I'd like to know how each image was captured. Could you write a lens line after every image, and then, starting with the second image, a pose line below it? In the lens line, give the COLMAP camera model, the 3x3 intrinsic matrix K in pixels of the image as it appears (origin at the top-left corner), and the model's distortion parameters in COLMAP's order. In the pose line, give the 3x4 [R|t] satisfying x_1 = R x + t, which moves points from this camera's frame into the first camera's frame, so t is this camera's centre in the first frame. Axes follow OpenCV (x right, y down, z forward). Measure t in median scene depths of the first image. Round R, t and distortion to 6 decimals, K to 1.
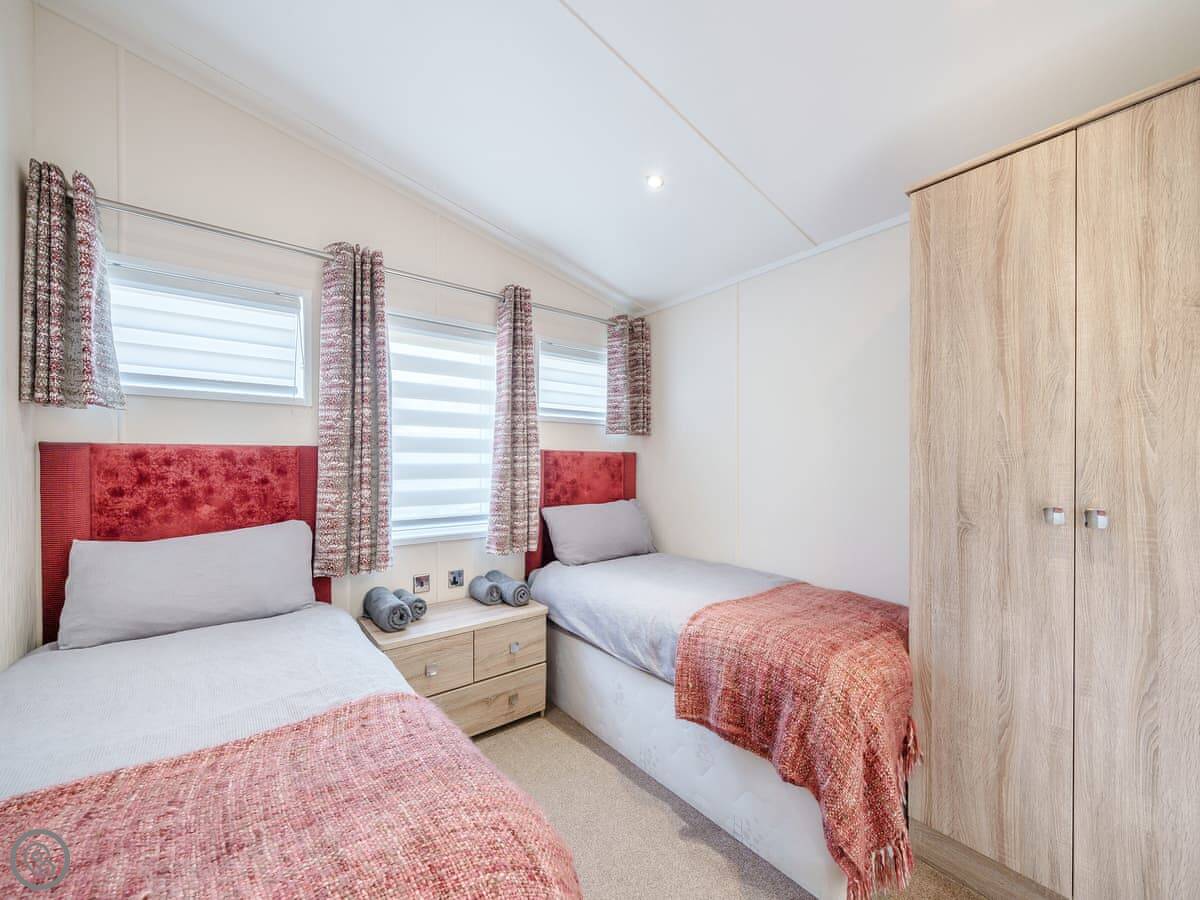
lens RADIAL K [[486.0, 0, 594.9], [0, 486.0, 468.7], [0, 0, 1]] dist [-0.001310, 0.000039]
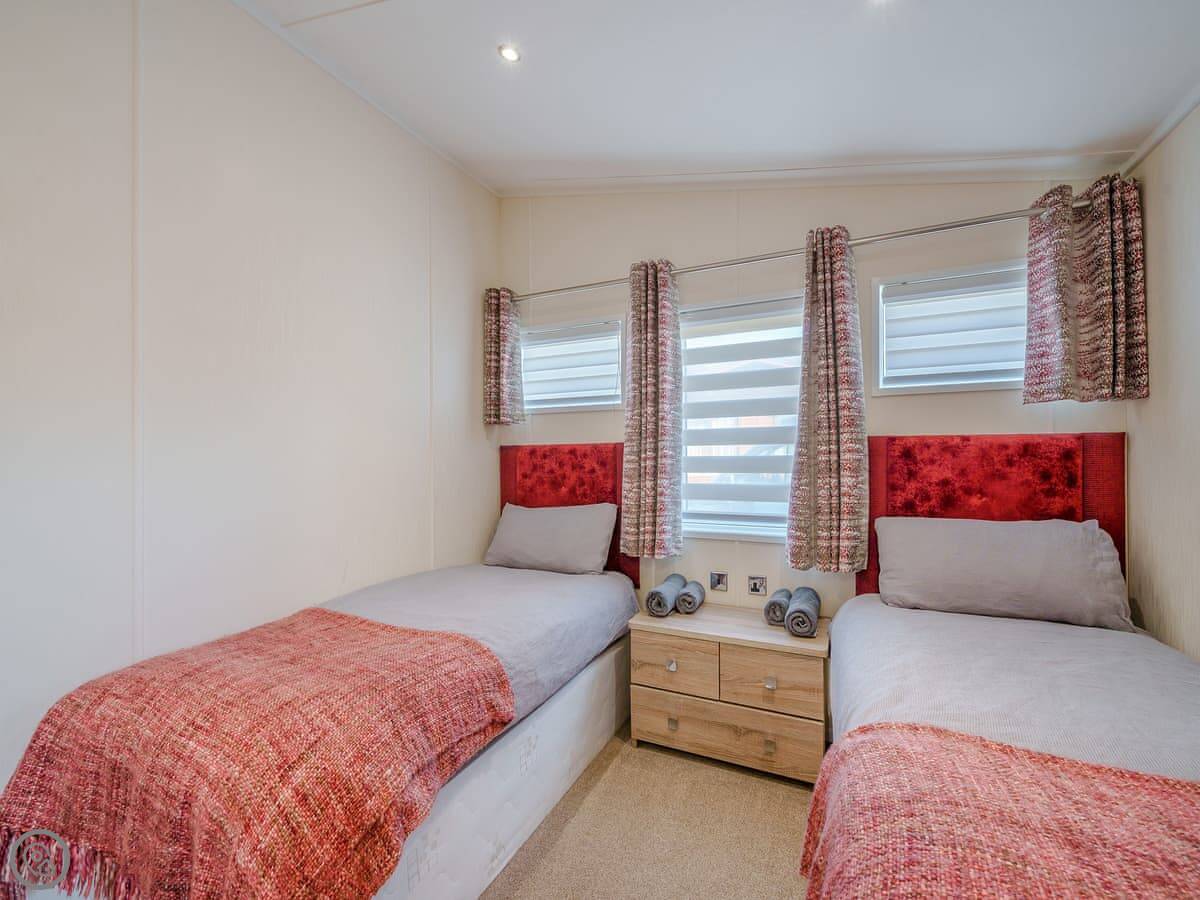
lens RADIAL K [[507.5, 0, 600.0], [0, 507.5, 457.8], [0, 0, 1]] dist [-0.000440, 0.000170]
pose [[0.437288, -0.004003, -0.899312, 0.491295], [-0.003874, 0.999972, -0.006334, -0.000911], [0.899313, 0.006254, 0.437261, 0.383133]]
